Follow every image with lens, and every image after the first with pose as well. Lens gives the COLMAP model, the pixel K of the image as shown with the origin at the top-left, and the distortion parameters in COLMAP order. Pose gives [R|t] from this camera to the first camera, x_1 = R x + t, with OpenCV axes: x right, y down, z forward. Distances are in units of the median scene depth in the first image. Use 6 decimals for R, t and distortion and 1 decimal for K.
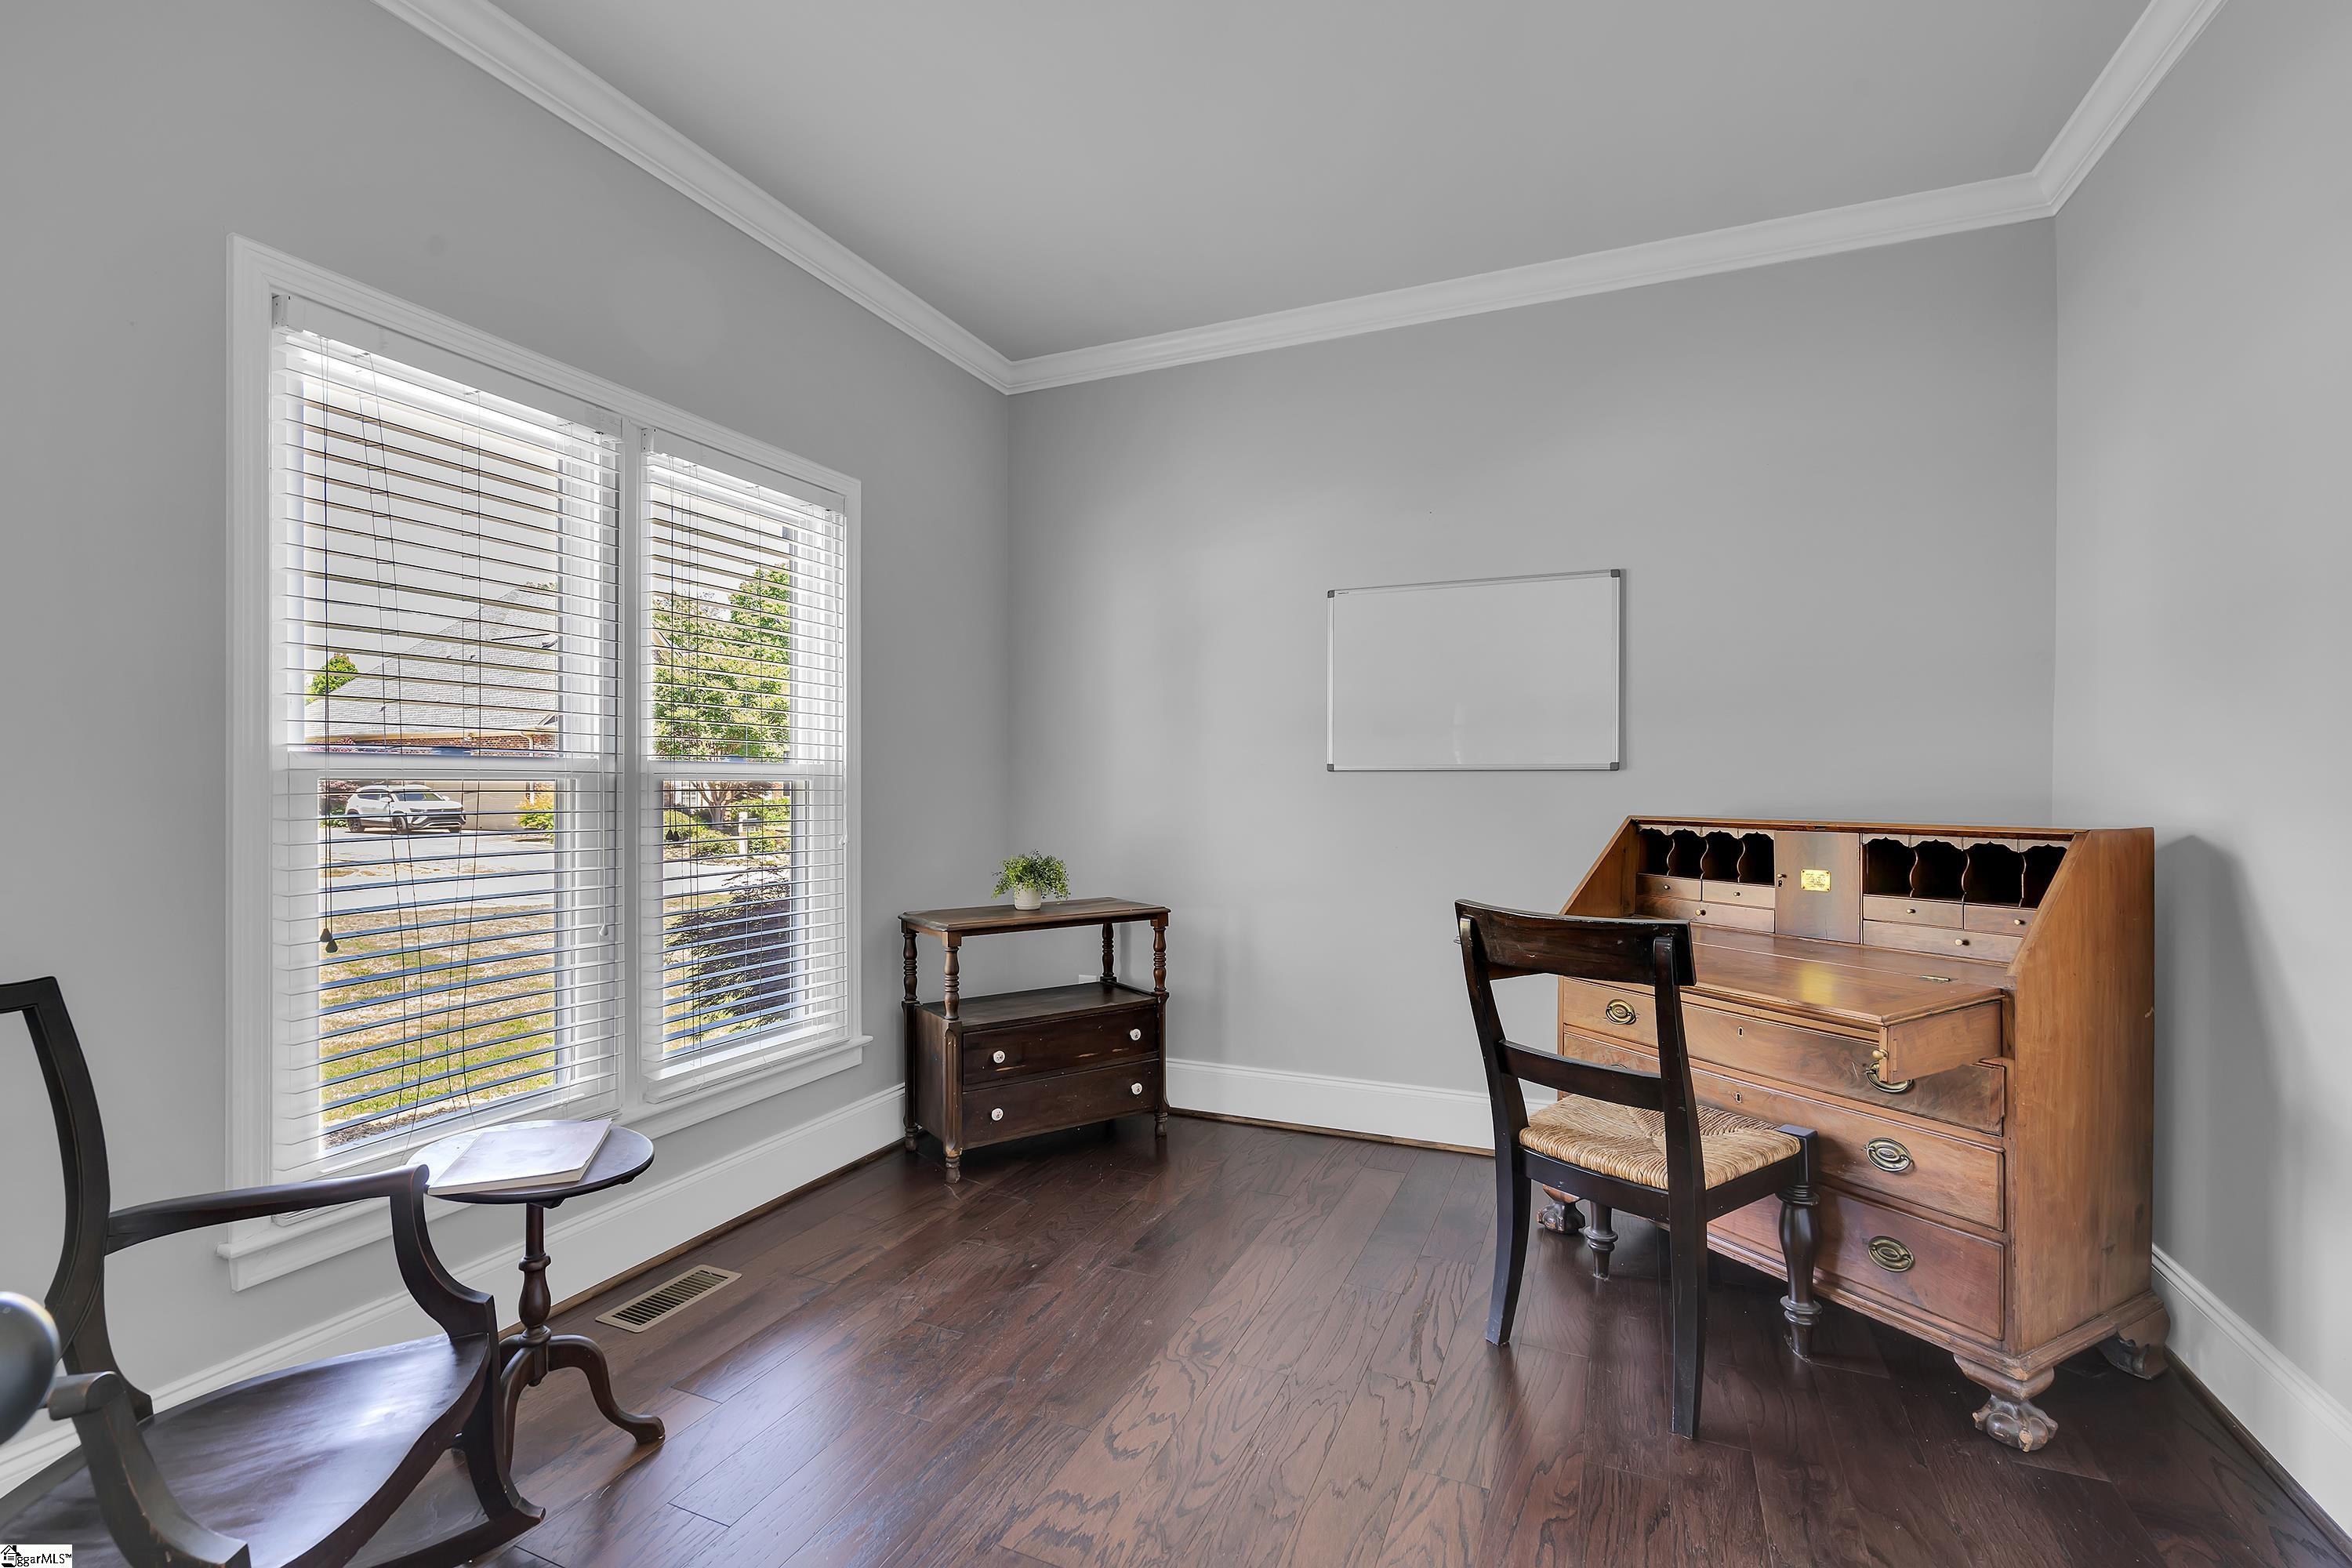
lens RADIAL K [[1058.4, 0, 1159.1], [0, 1058.4, 793.3], [0, 0, 1]] dist [-0.003531, 0.001045]
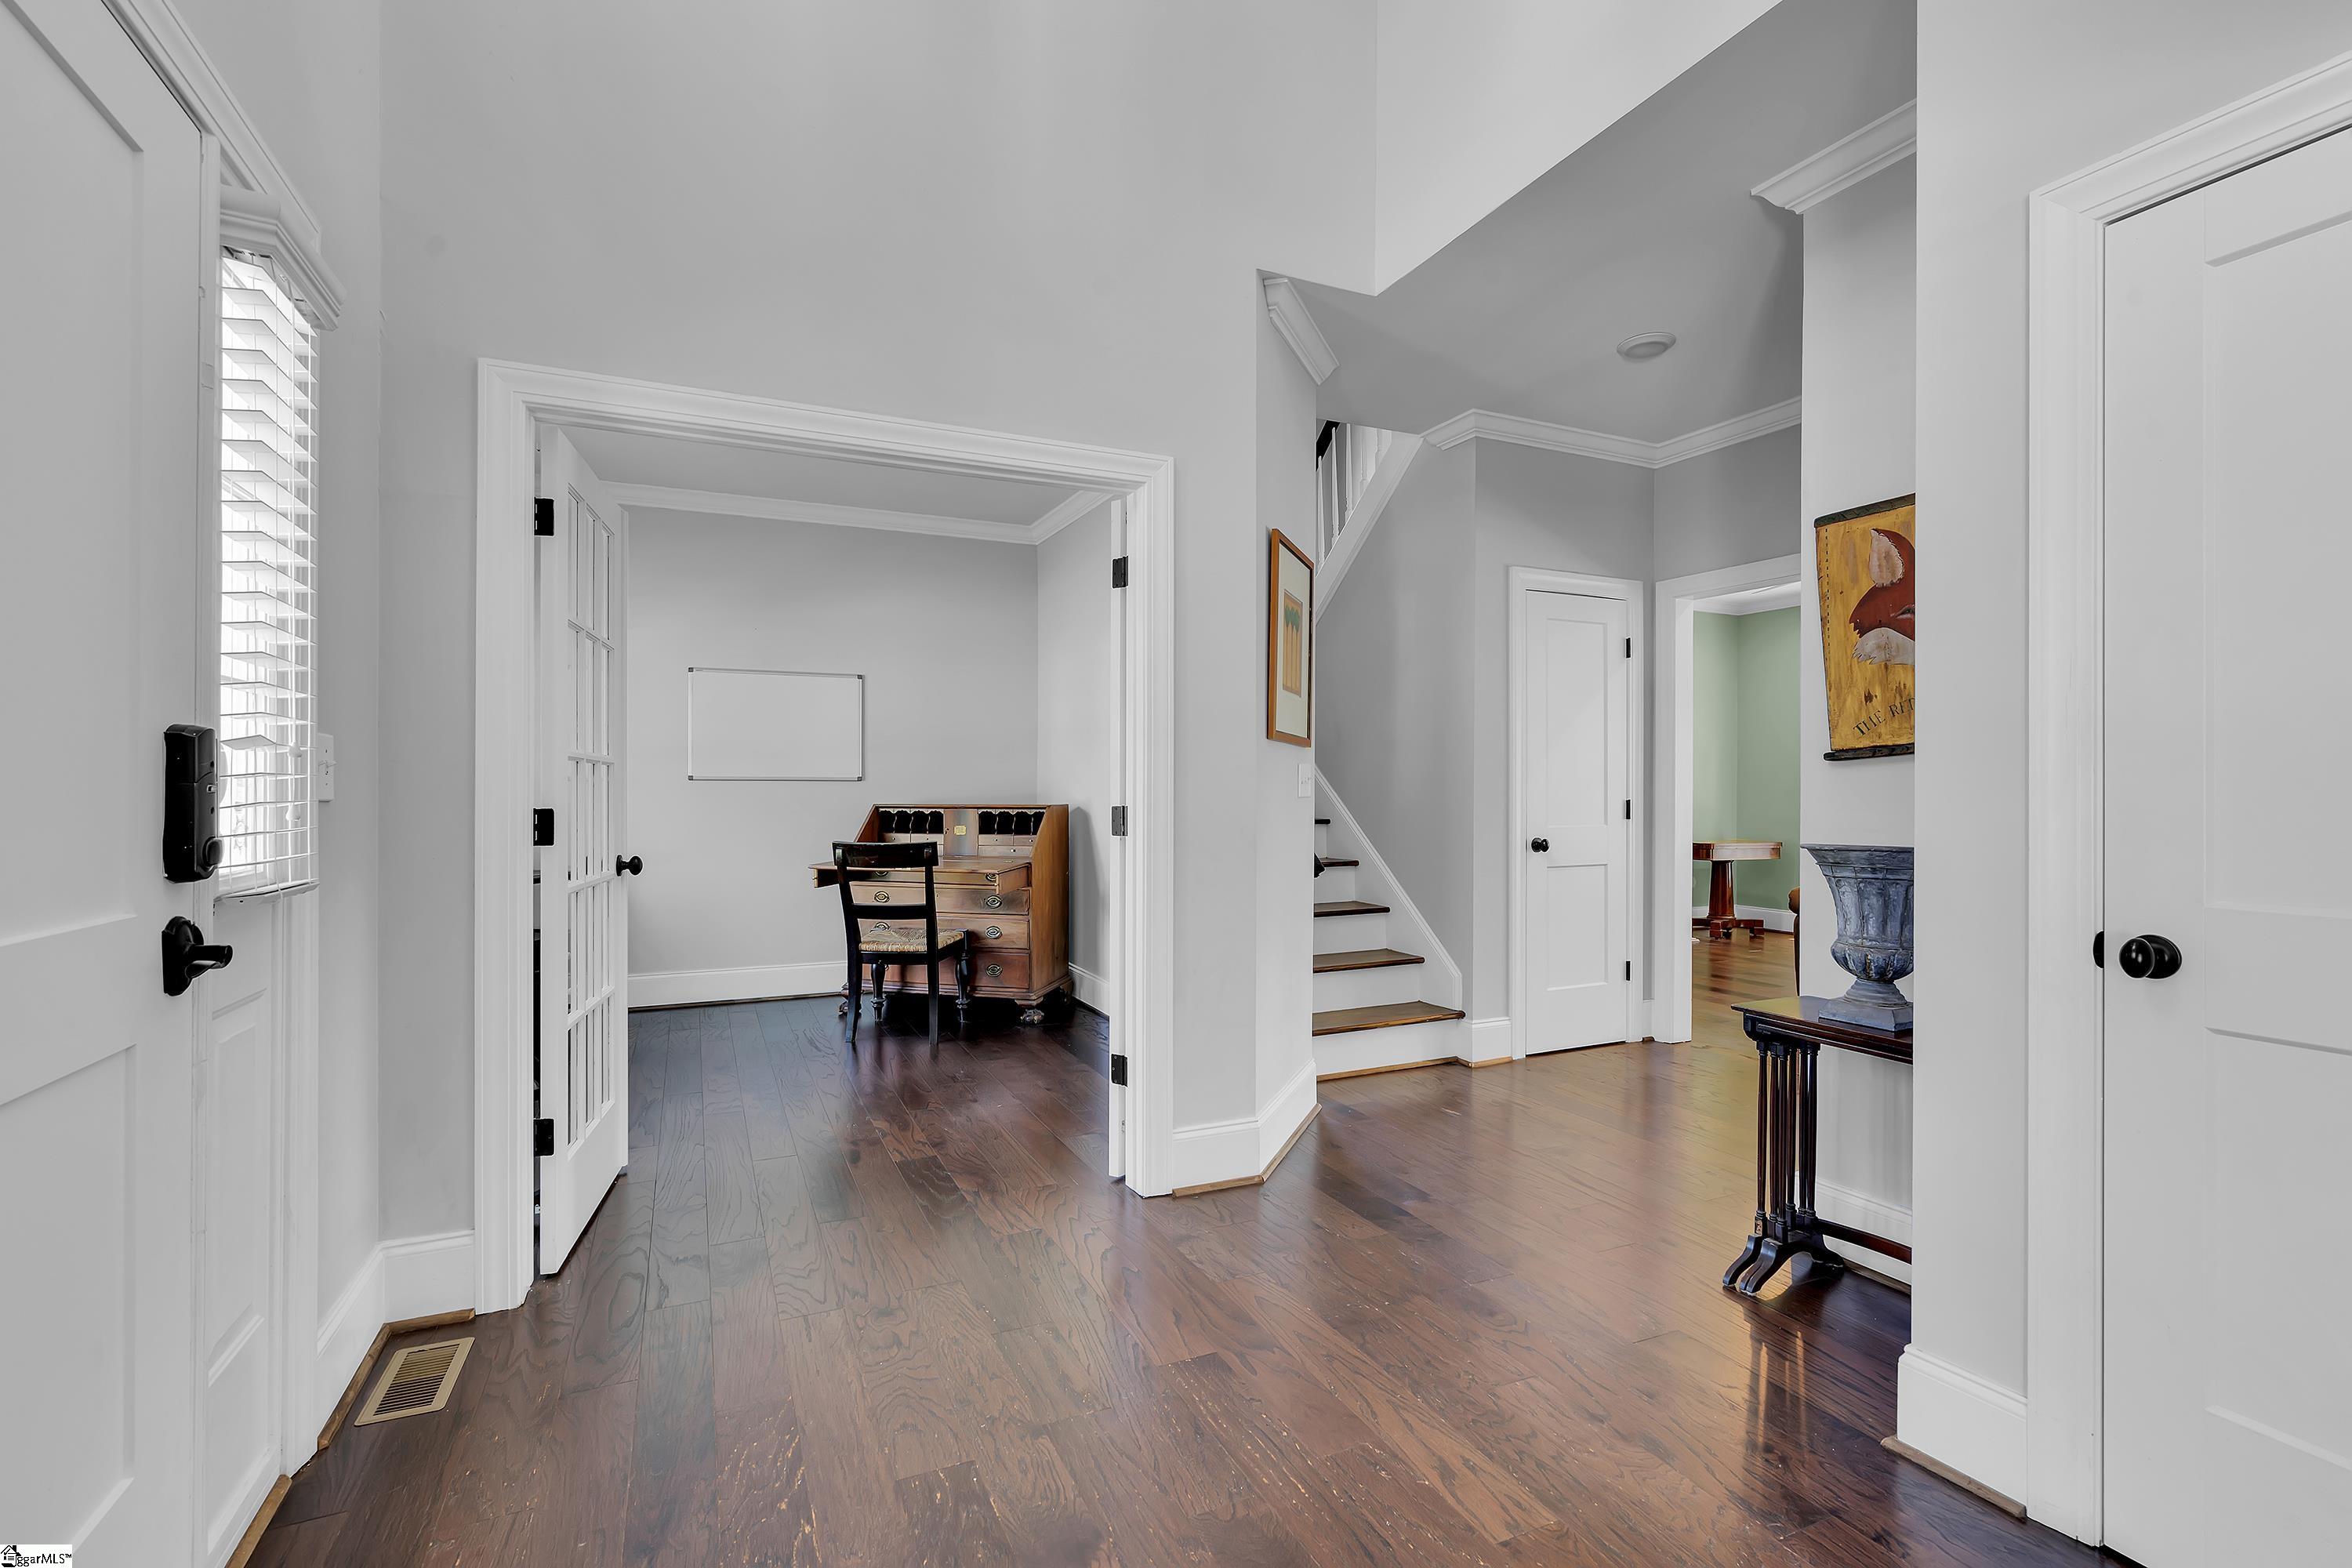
lens RADIAL K [[1058.4, 0, 1170.7], [0, 1058.4, 800.9], [0, 0, 1]] dist [-0.003531, 0.001045]
pose [[0.663020, -0.010536, 0.748528, -0.913618], [0.006007, 0.999944, 0.008754, 0.001089], [-0.748578, -0.001308, 0.663046, -0.995215]]
